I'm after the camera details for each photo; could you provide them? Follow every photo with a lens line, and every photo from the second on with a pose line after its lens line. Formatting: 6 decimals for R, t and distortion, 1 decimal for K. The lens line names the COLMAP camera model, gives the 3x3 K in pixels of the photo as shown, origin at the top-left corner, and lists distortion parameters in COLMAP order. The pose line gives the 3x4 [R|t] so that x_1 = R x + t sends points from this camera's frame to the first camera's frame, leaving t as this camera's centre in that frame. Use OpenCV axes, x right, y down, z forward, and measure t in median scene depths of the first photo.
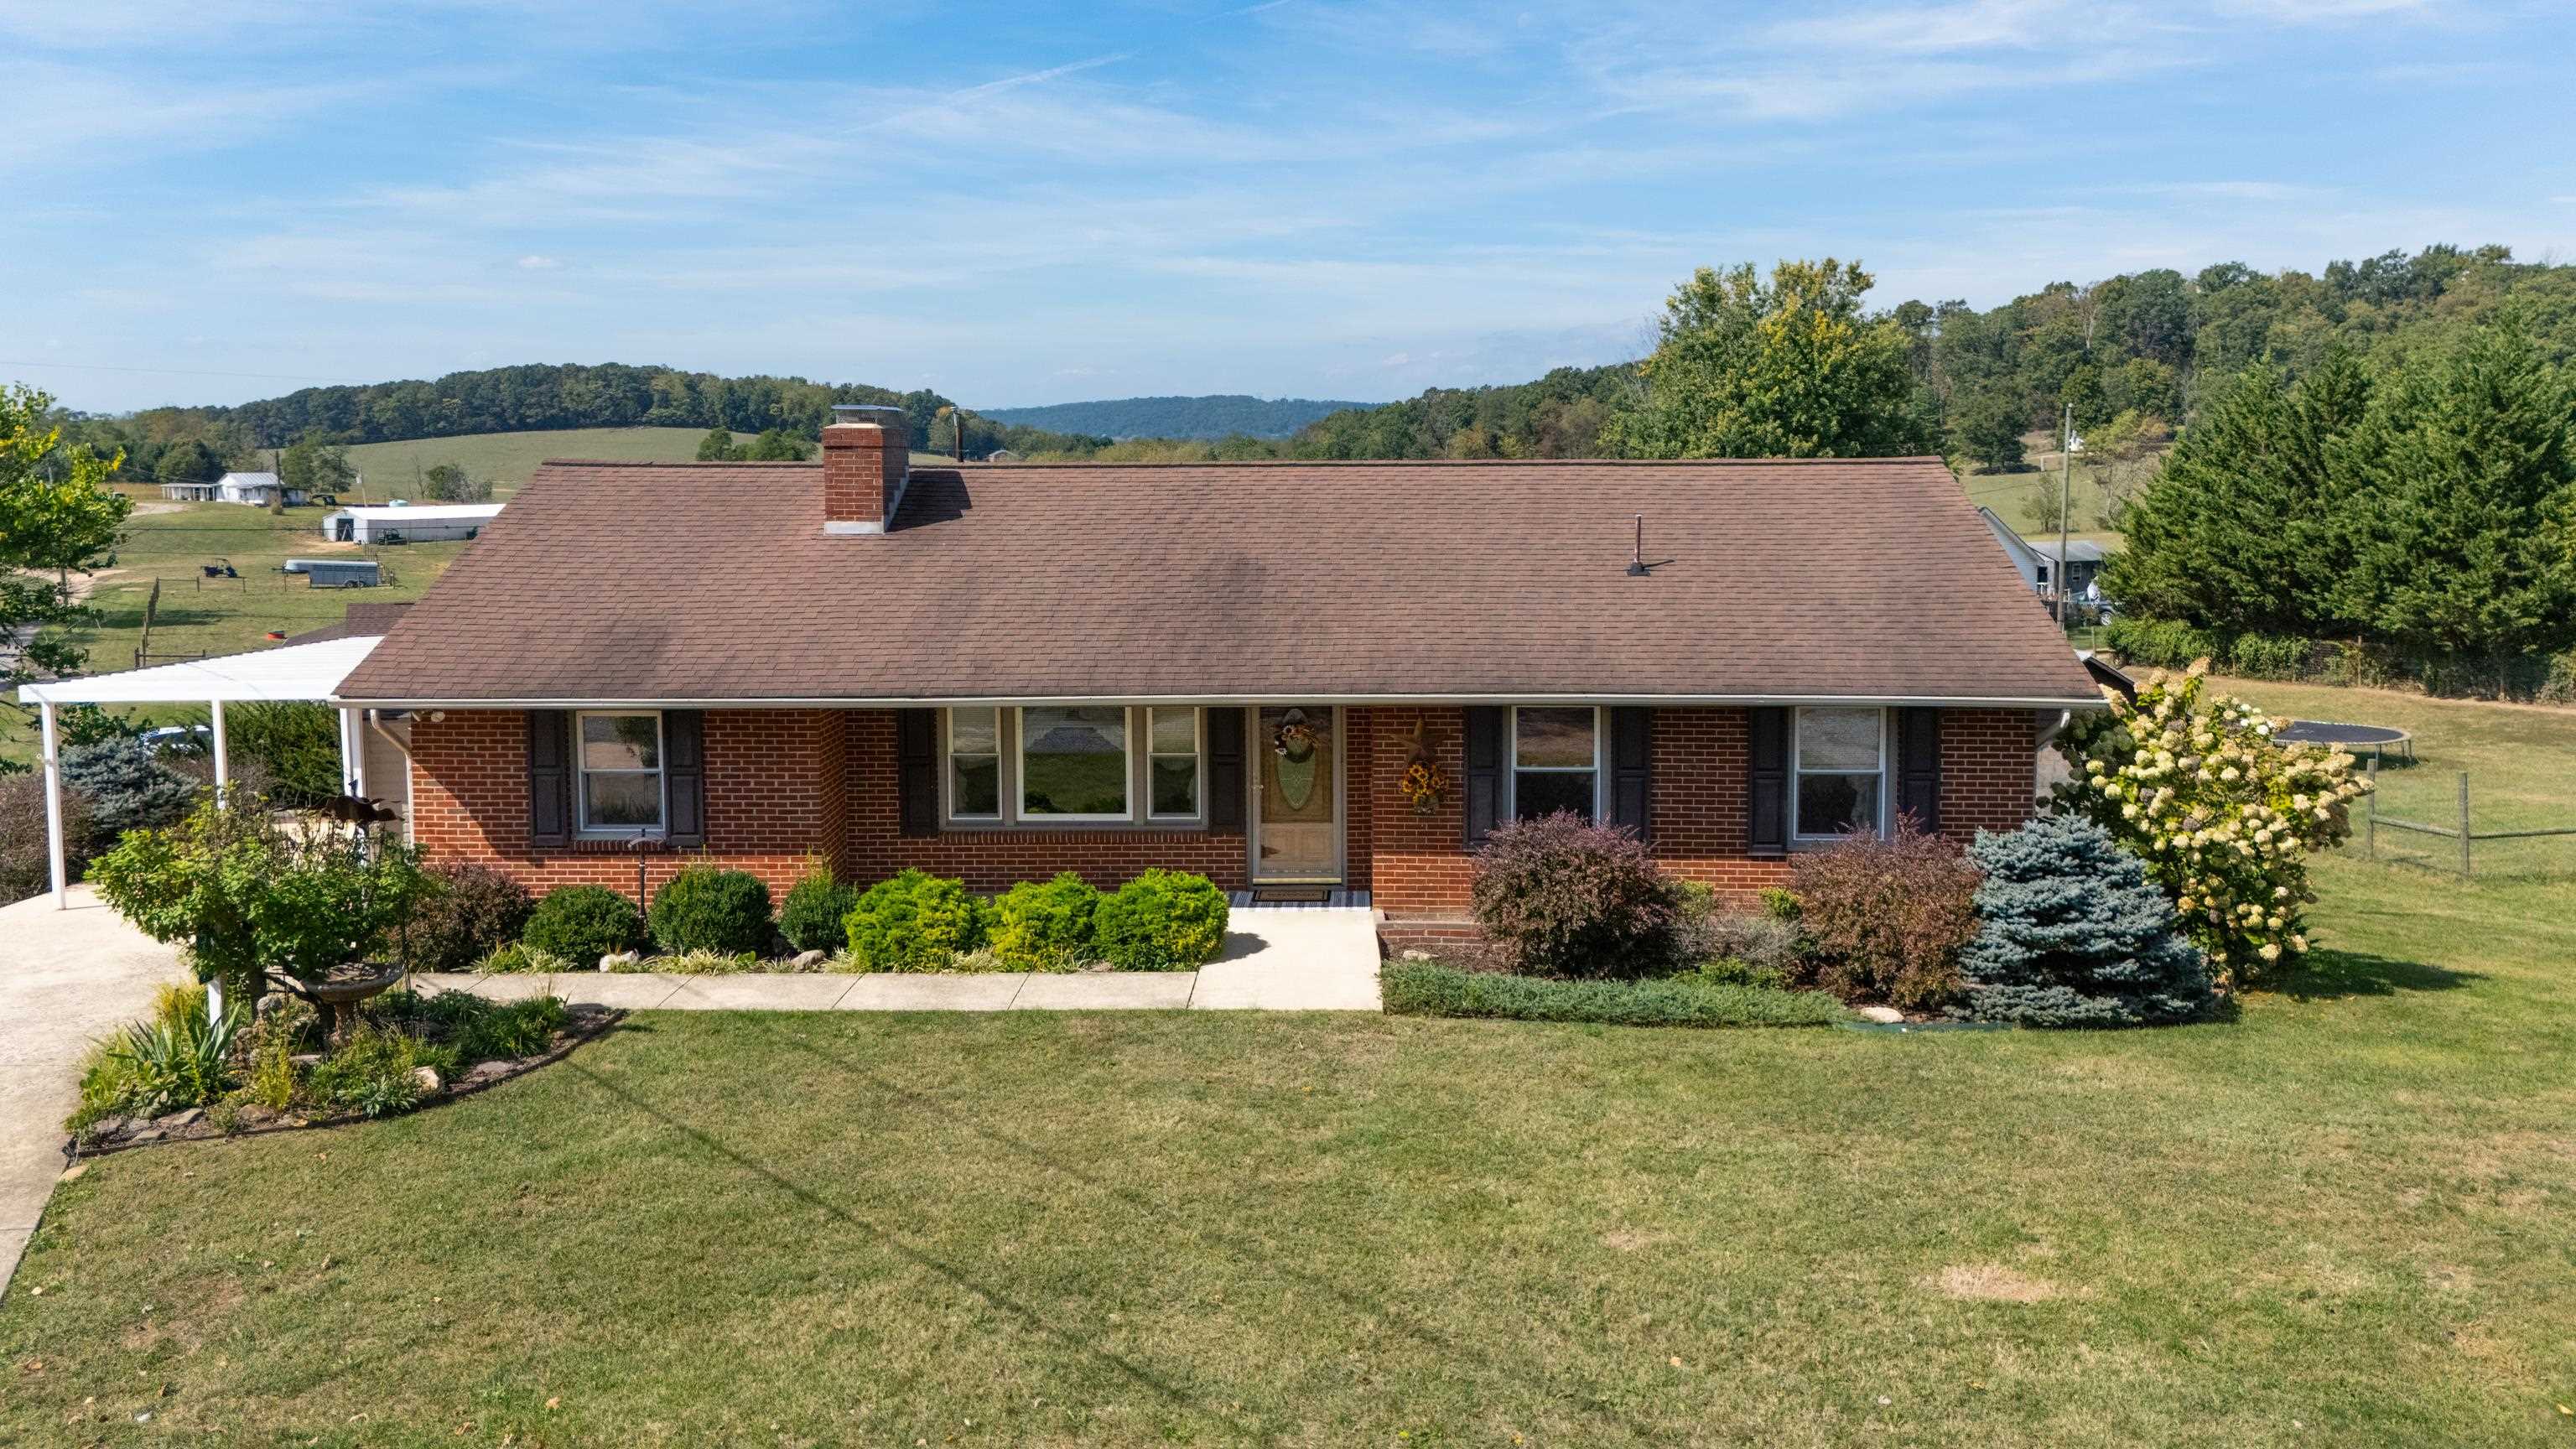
lens RADIAL K [[1931.7, 0, 1293.0], [0, 1931.7, 643.5], [0, 0, 1]] dist [0.092125, -0.124222]
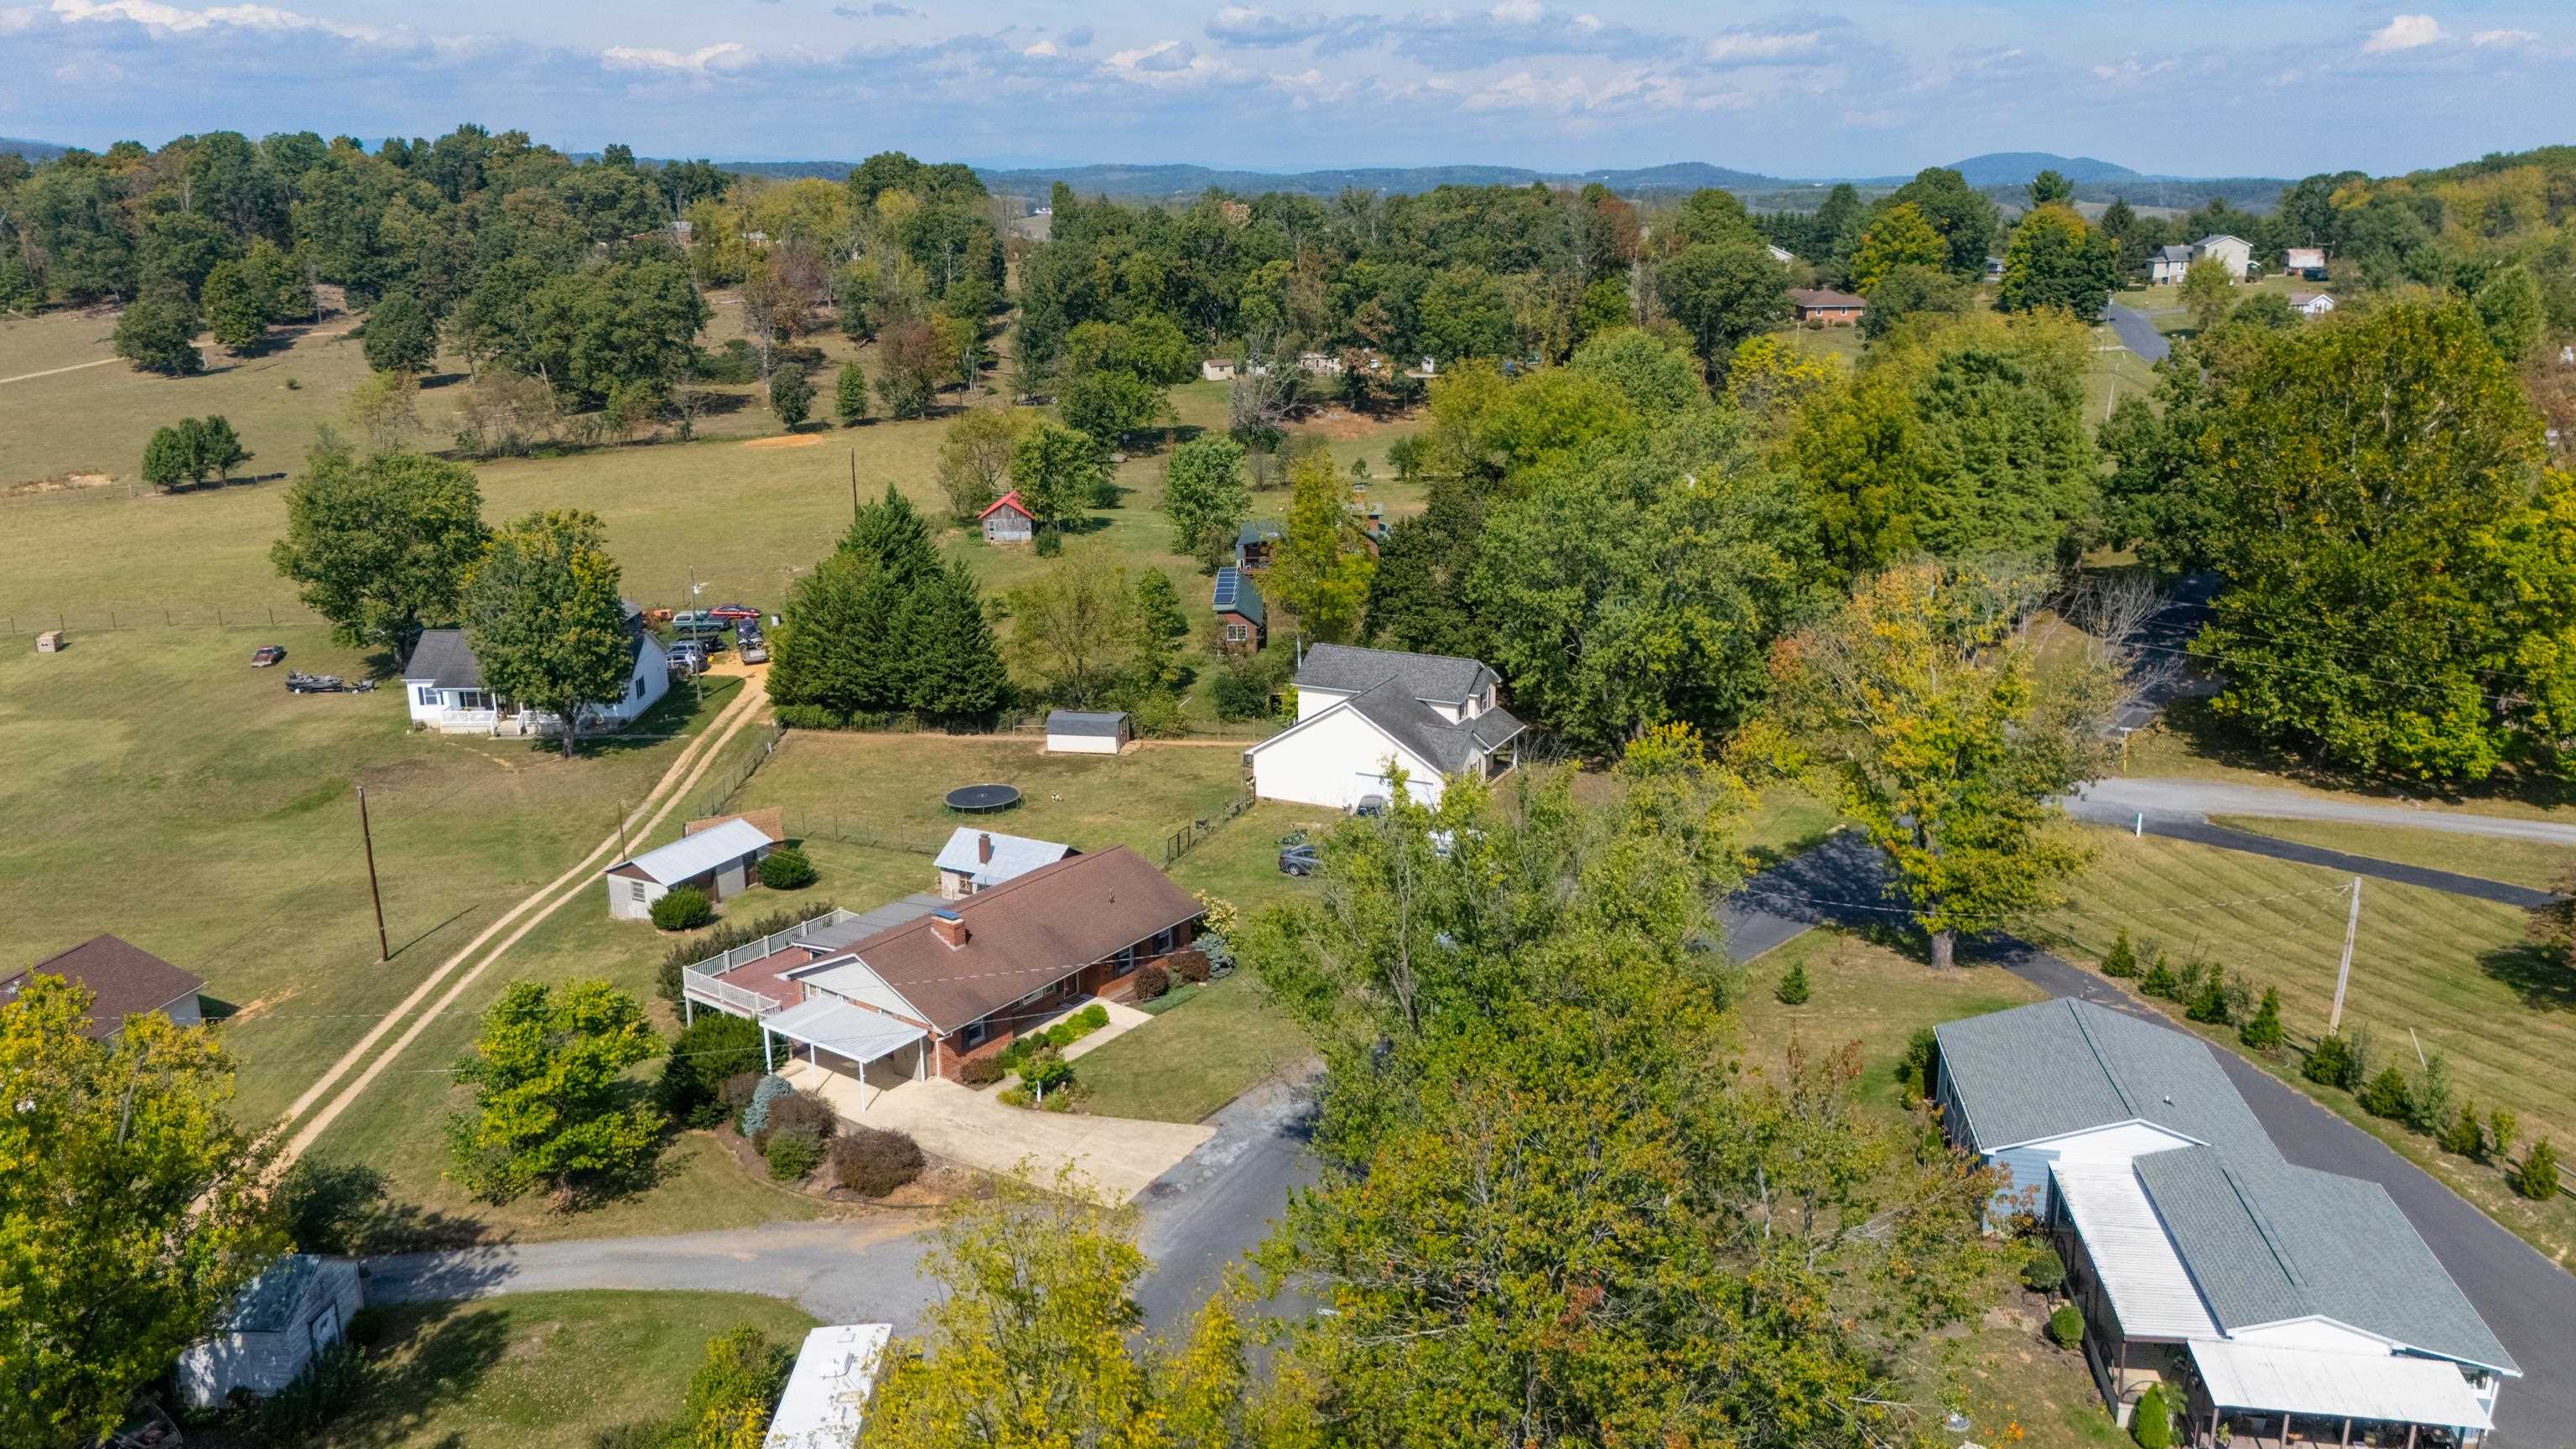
lens RADIAL K [[1897.4, 0, 1287.5], [0, 1897.4, 728.6], [0, 0, 1]] dist [0.080099, -0.083538]
pose [[0.569423, -0.222209, 0.791442, -0.238124], [0.083214, 0.973408, 0.213428, -0.106900], [-0.817822, -0.055672, 0.572772, -0.143331]]
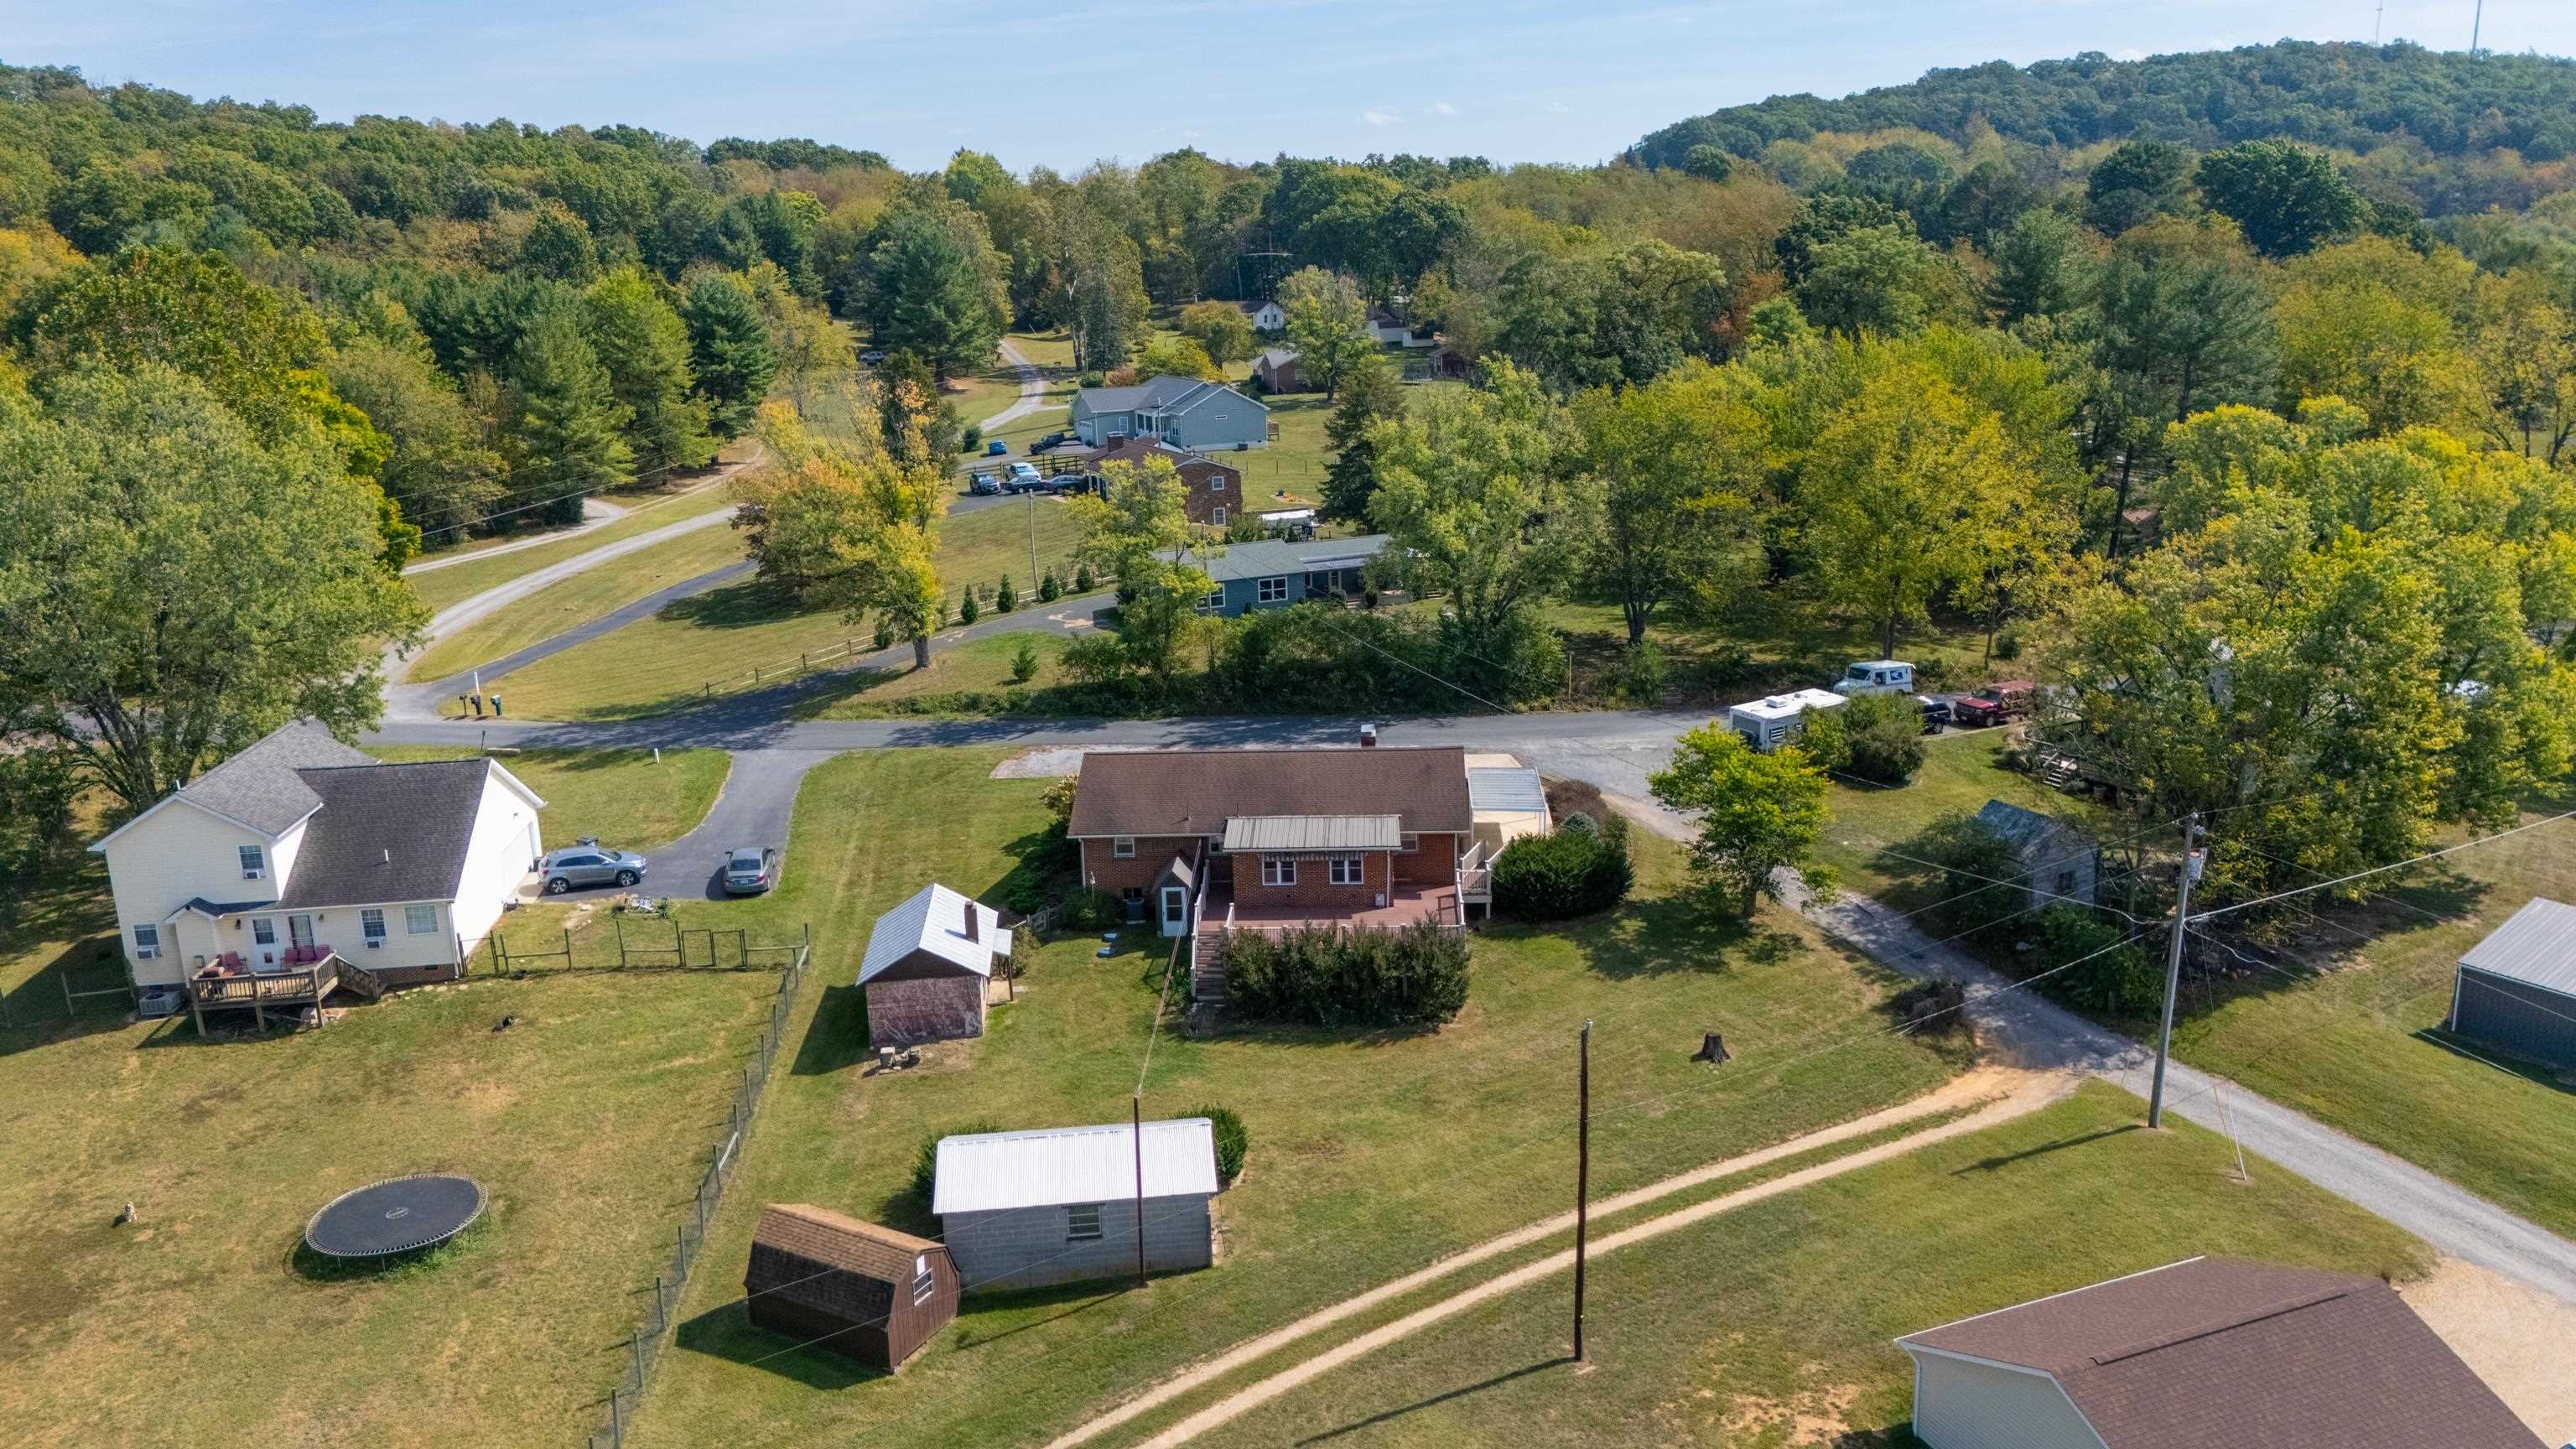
lens RADIAL K [[1897.4, 0, 1287.5], [0, 1897.4, 728.6], [0, 0, 1]] dist [0.080099, -0.083538]
pose [[-0.999142, 0.026031, 0.032227, -0.016268], [0.035369, 0.941037, 0.336449, -0.125193], [-0.021569, 0.337300, -0.941150, 0.409116]]
